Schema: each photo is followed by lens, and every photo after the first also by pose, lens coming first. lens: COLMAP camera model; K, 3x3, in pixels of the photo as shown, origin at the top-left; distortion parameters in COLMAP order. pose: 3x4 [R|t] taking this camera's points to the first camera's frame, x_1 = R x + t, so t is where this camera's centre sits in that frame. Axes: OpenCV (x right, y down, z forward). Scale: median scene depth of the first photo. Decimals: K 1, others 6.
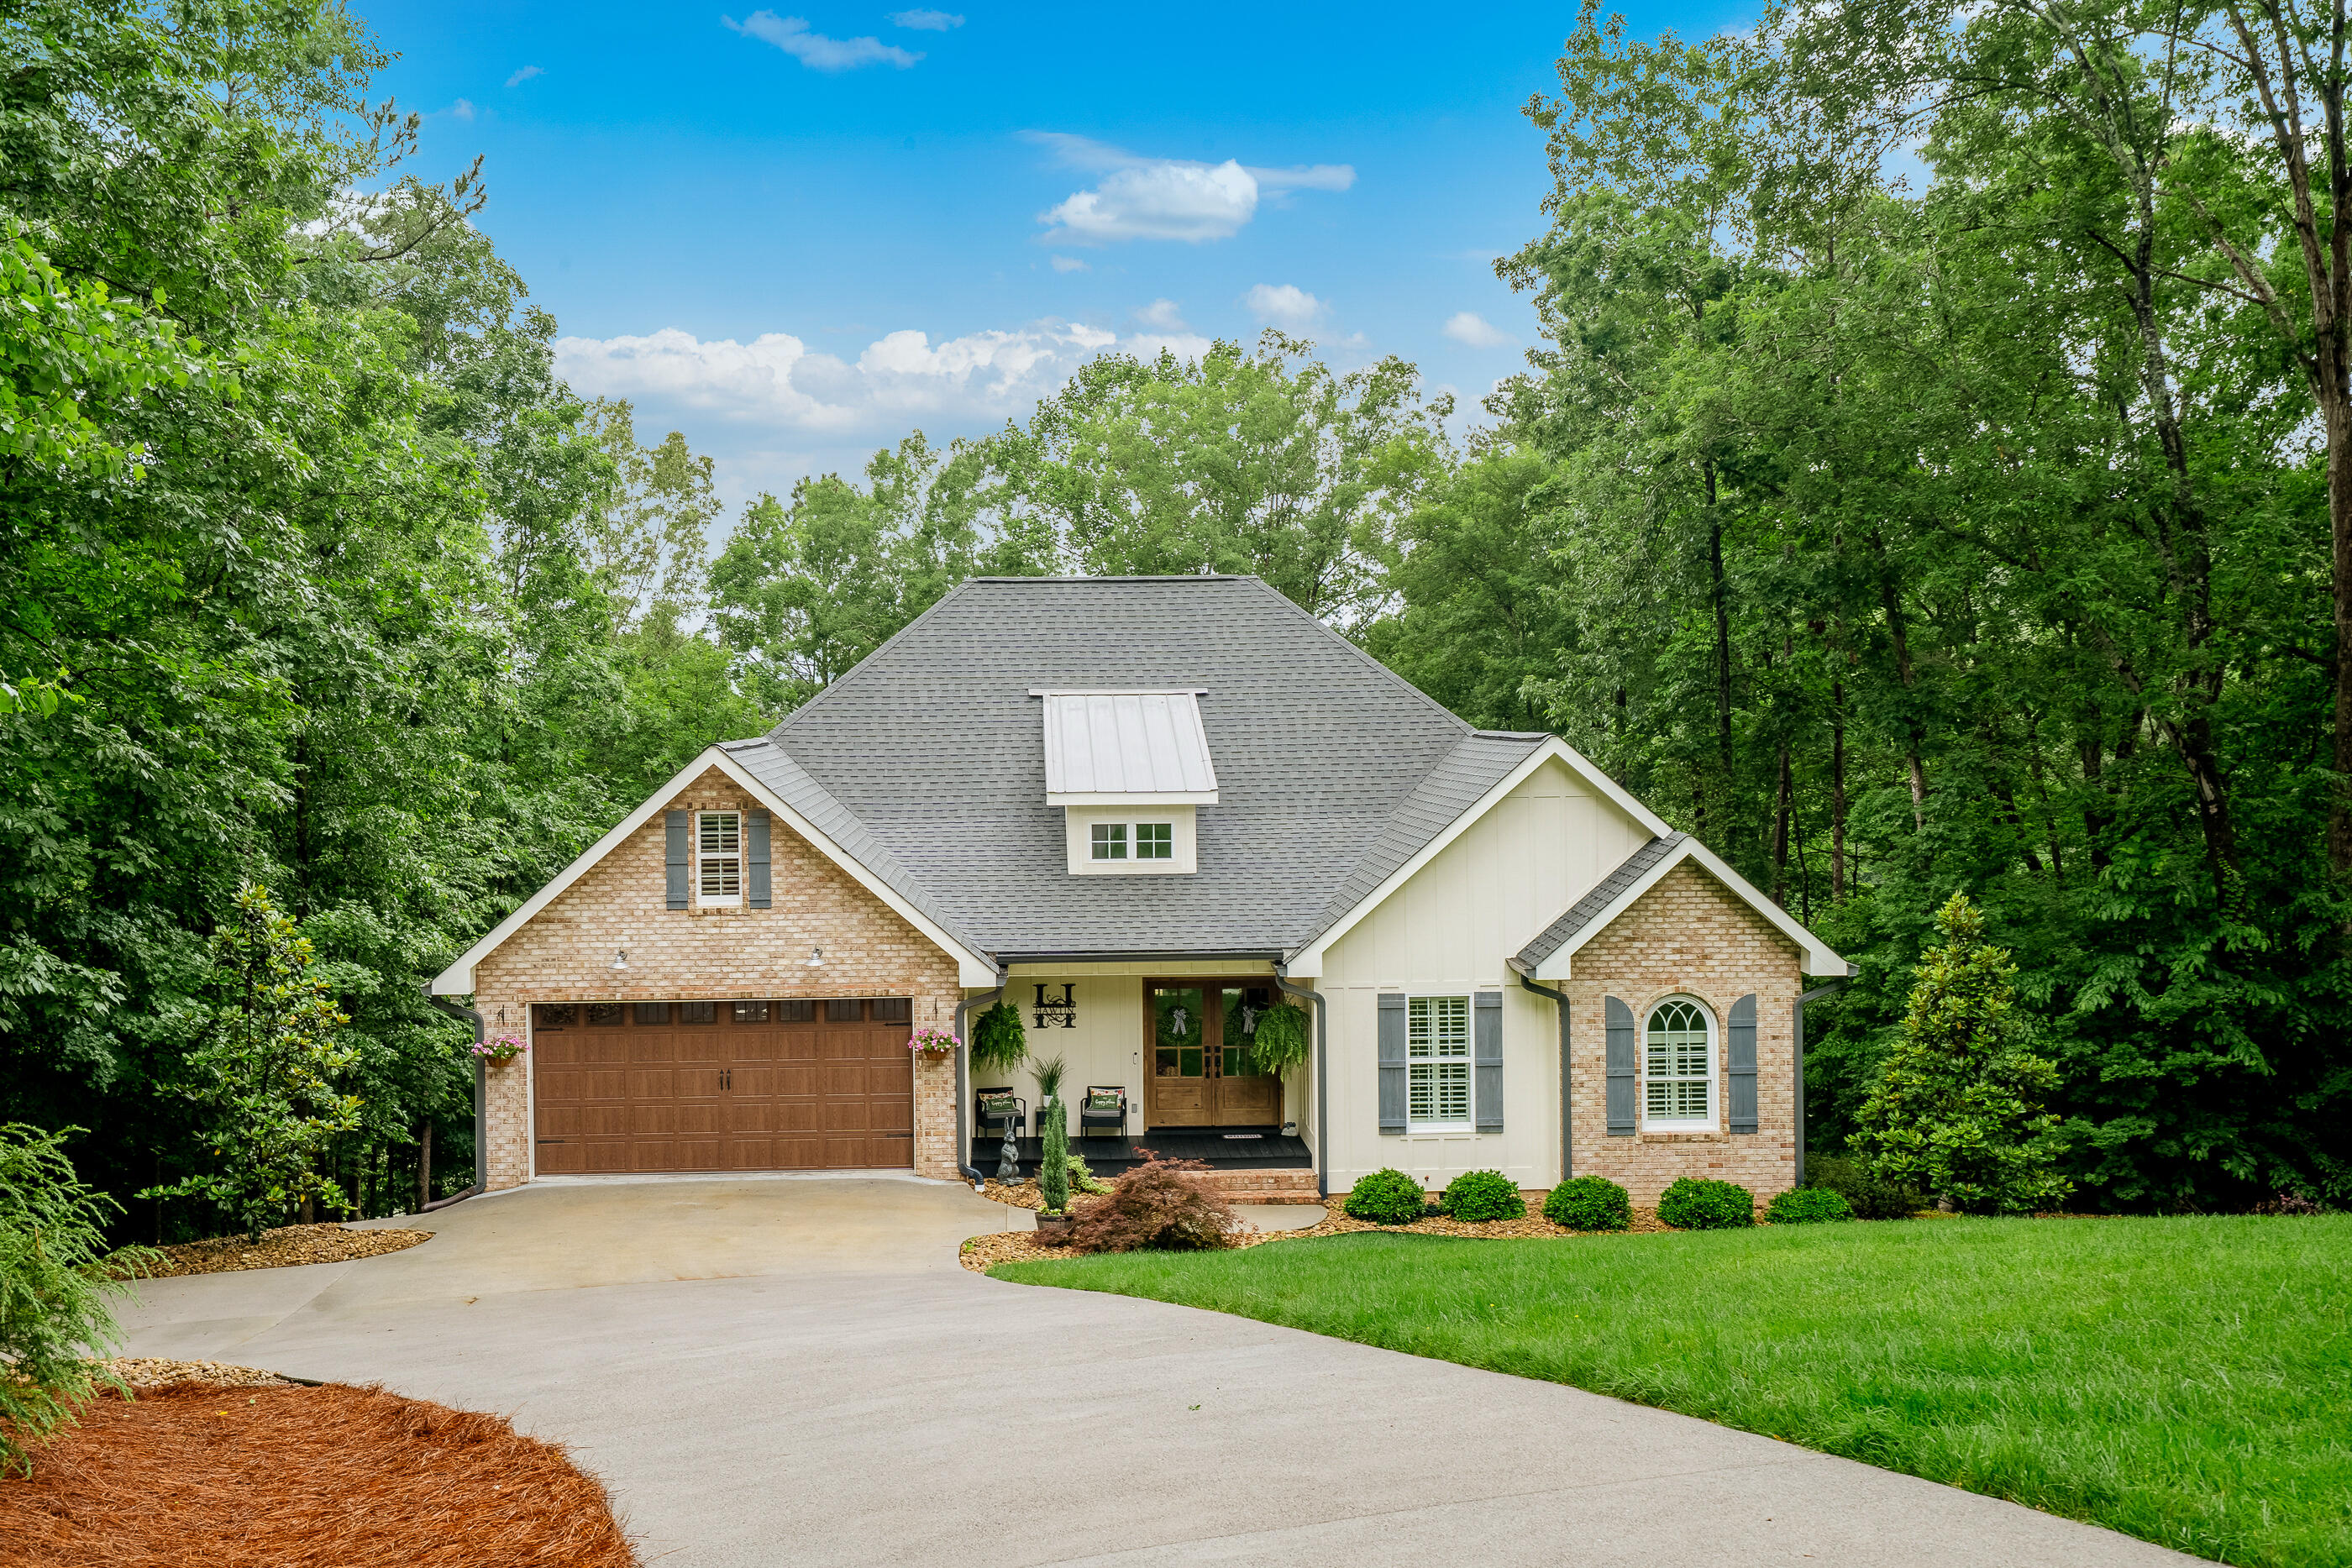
lens RADIAL K [[2298.5, 0, 1116.7], [0, 2298.5, 749.3], [0, 0, 1]] dist [0.050755, 0.012176]
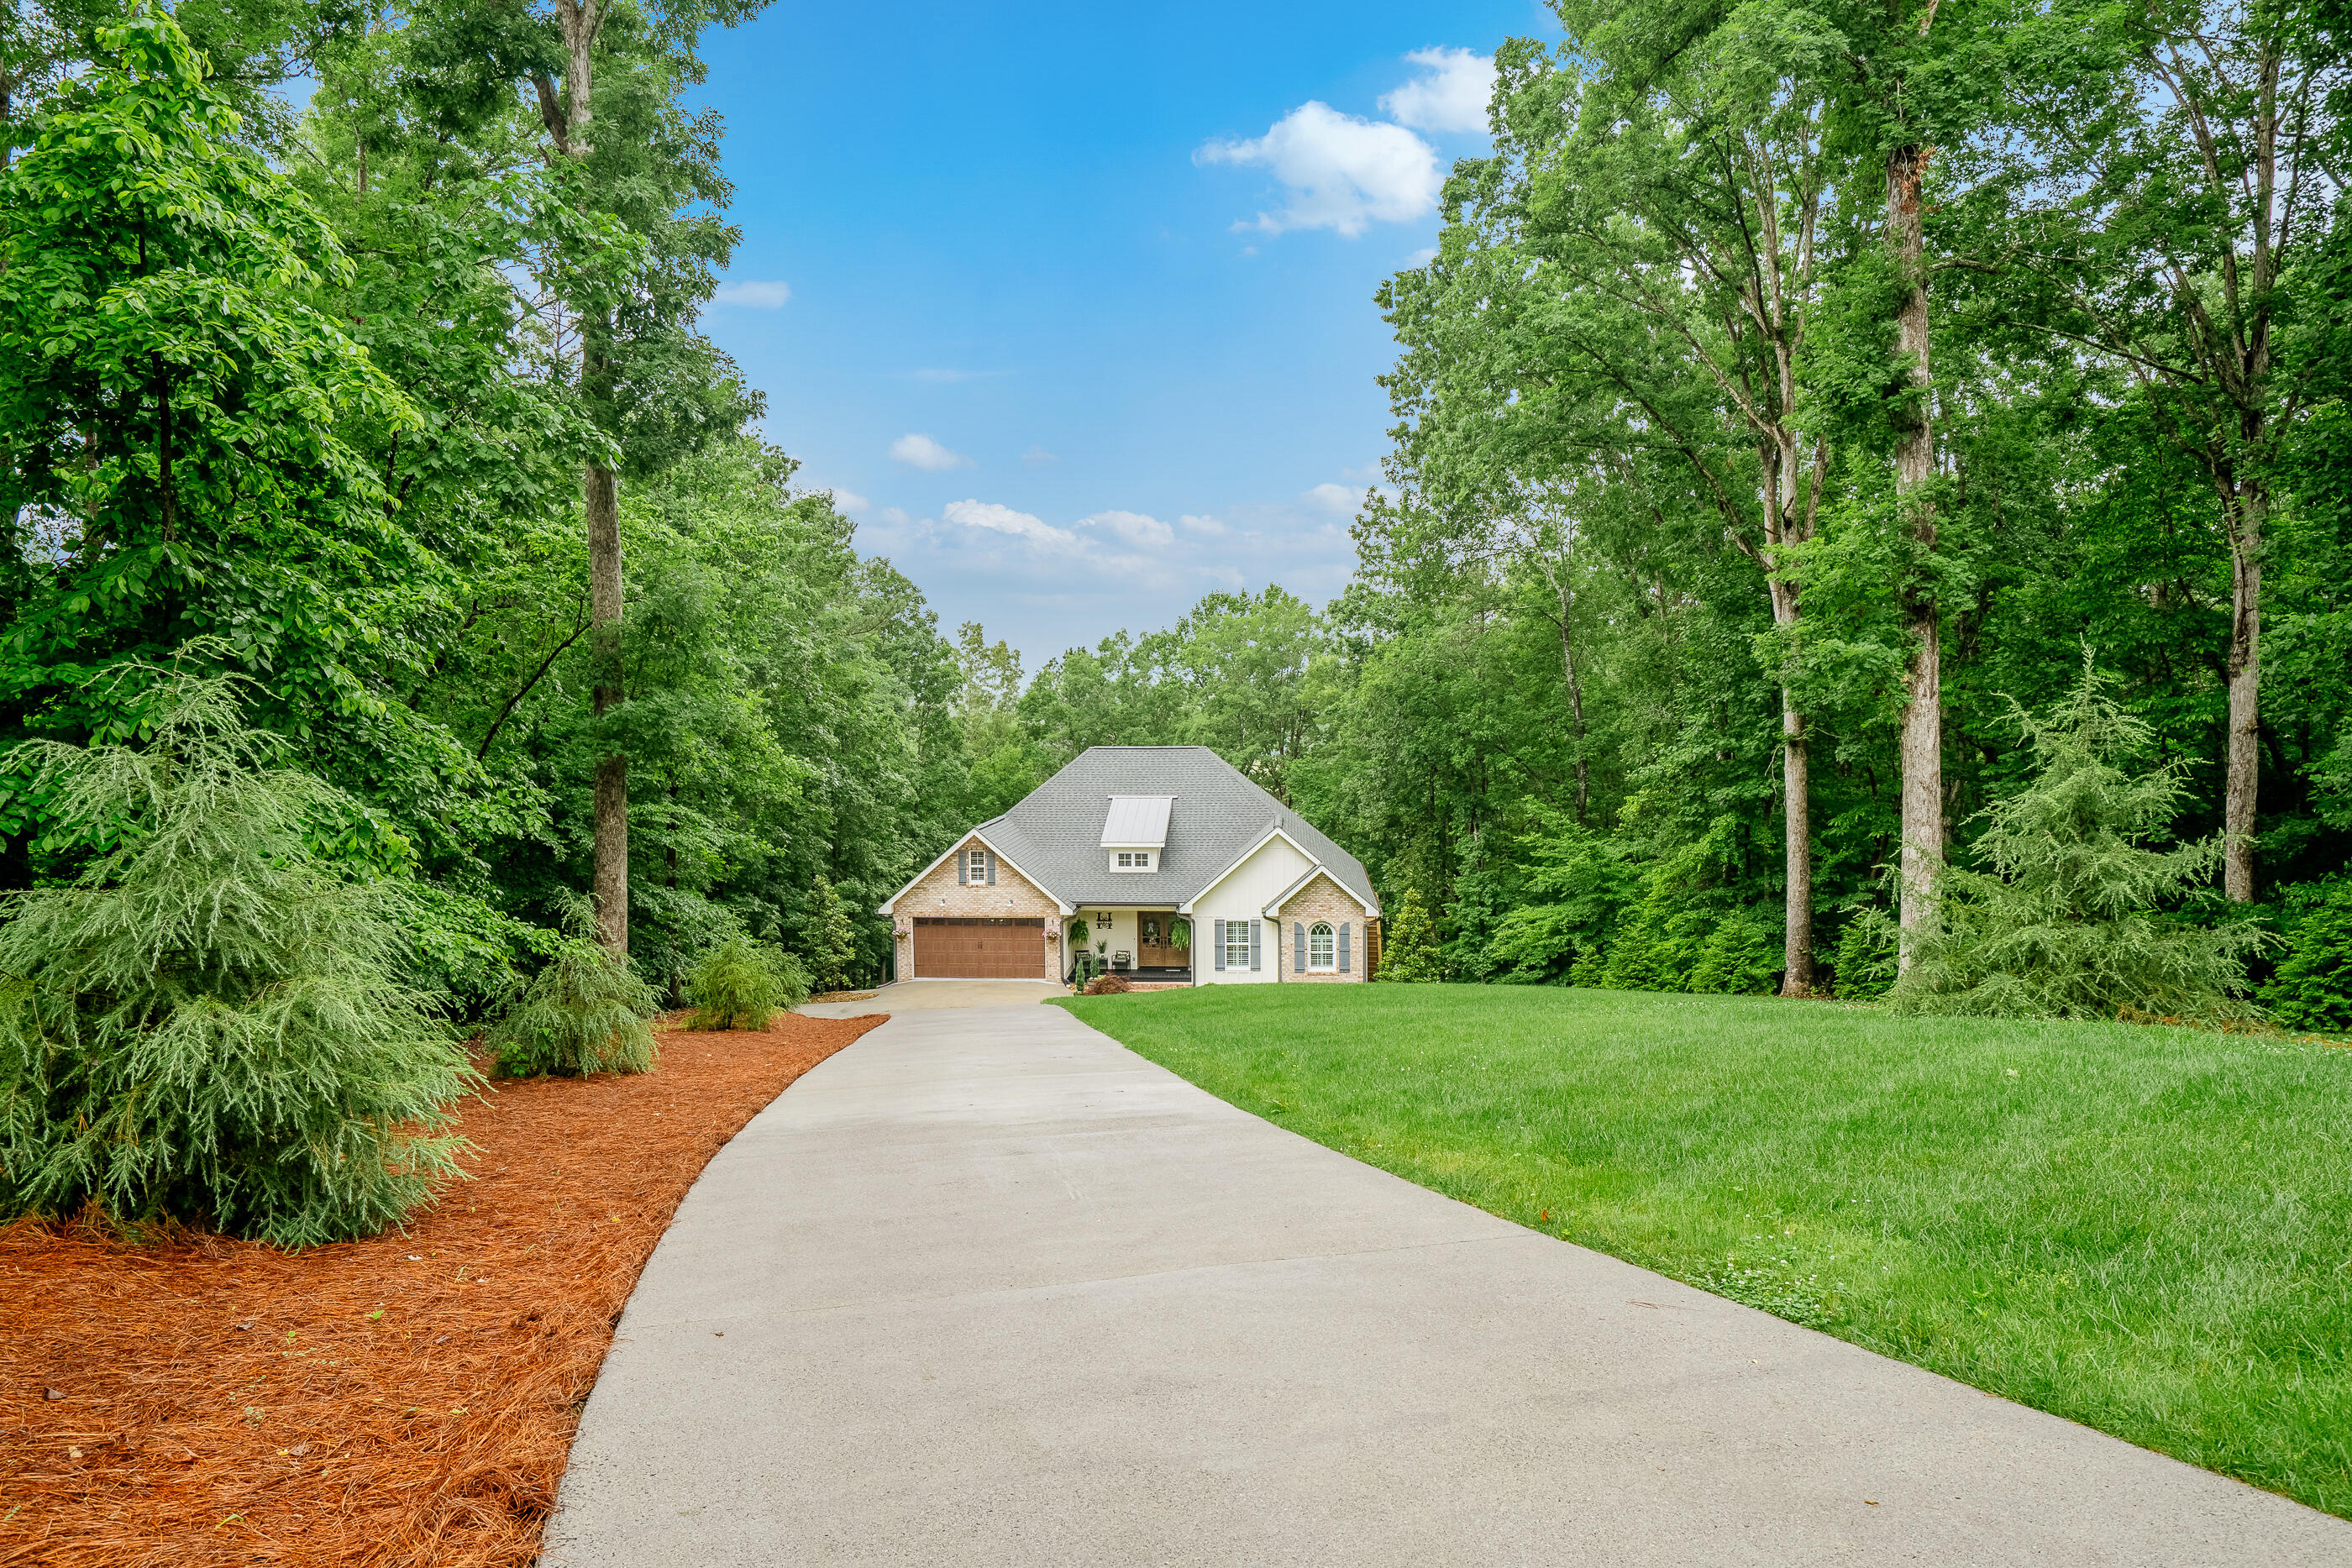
lens RADIAL K [[1567.8, 0, 1176.0], [0, 1567.8, 784.0], [0, 0, 1]] dist [0.026702, -0.000297]
pose [[0.992801, 0.009334, -0.119413, 0.291641], [-0.004868, 0.999280, 0.037633, -0.125463], [0.119678, -0.036781, 0.992131, -0.855914]]
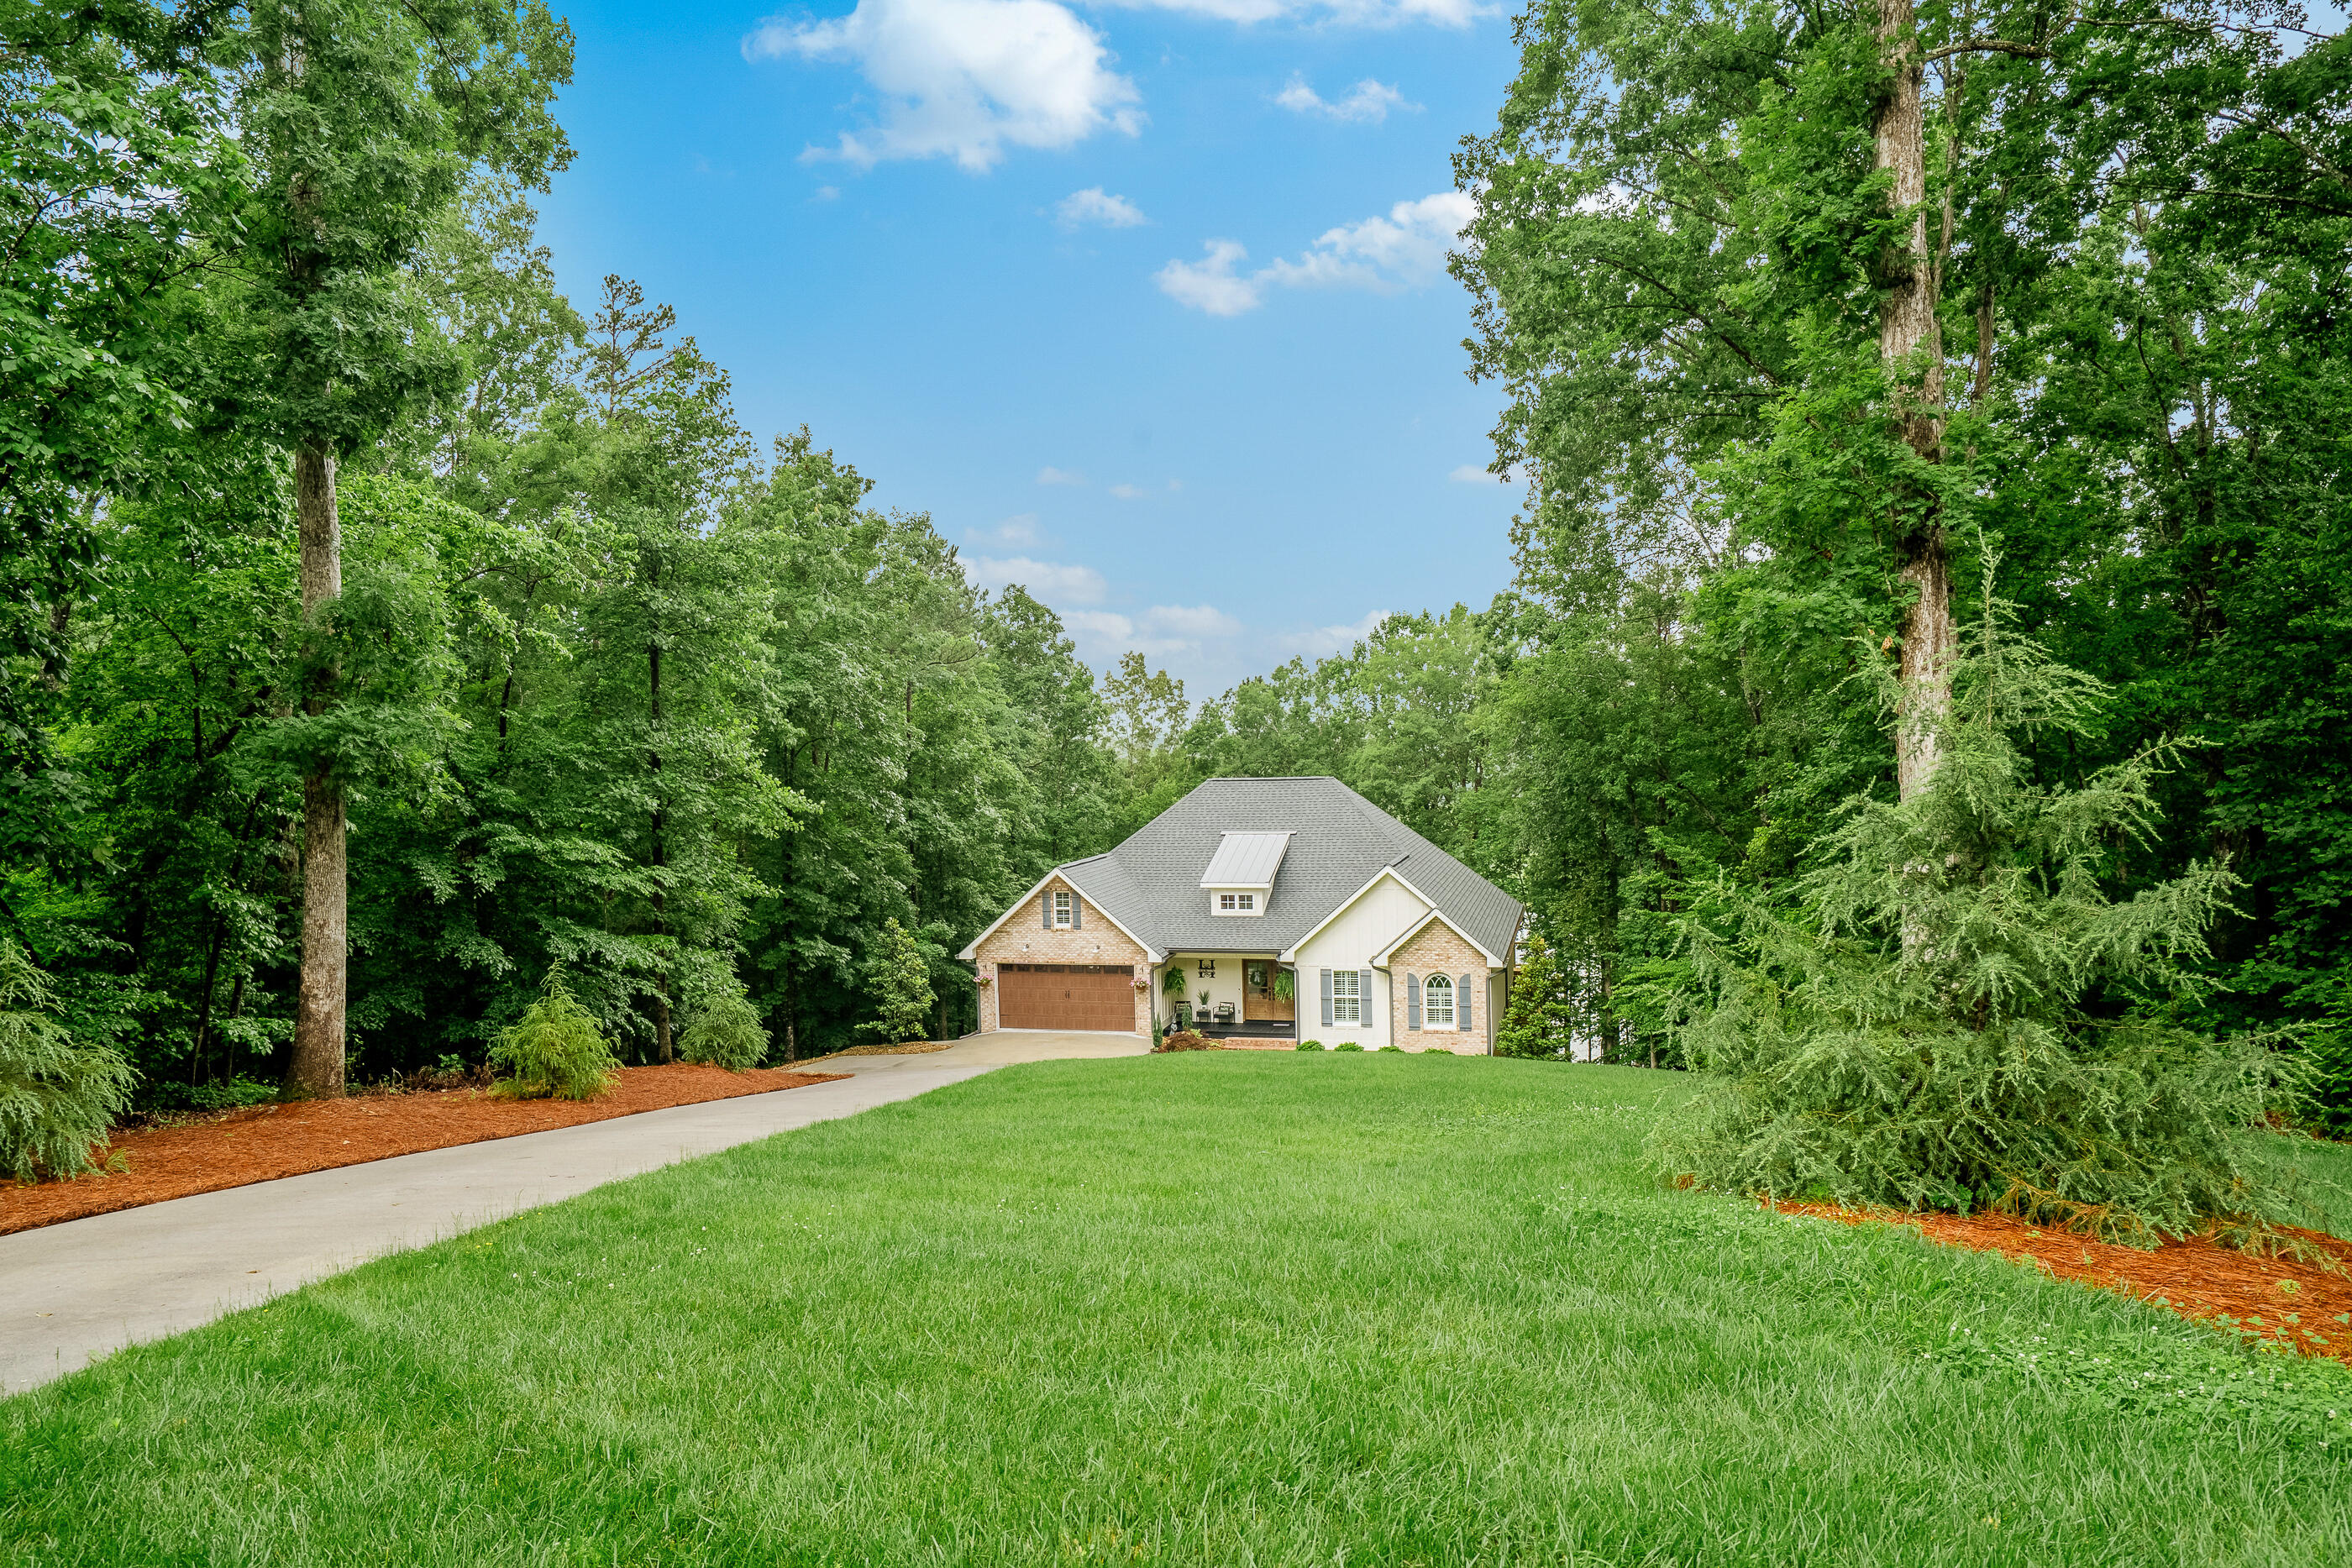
lens RADIAL K [[1567.8, 0, 1176.0], [0, 1567.8, 784.0], [0, 0, 1]] dist [0.026702, -0.000297]
pose [[0.955038, -0.005008, -0.296440, 0.466739], [0.008997, 0.999886, 0.012095, -0.112563], [0.296346, -0.014218, 0.954975, -0.640459]]
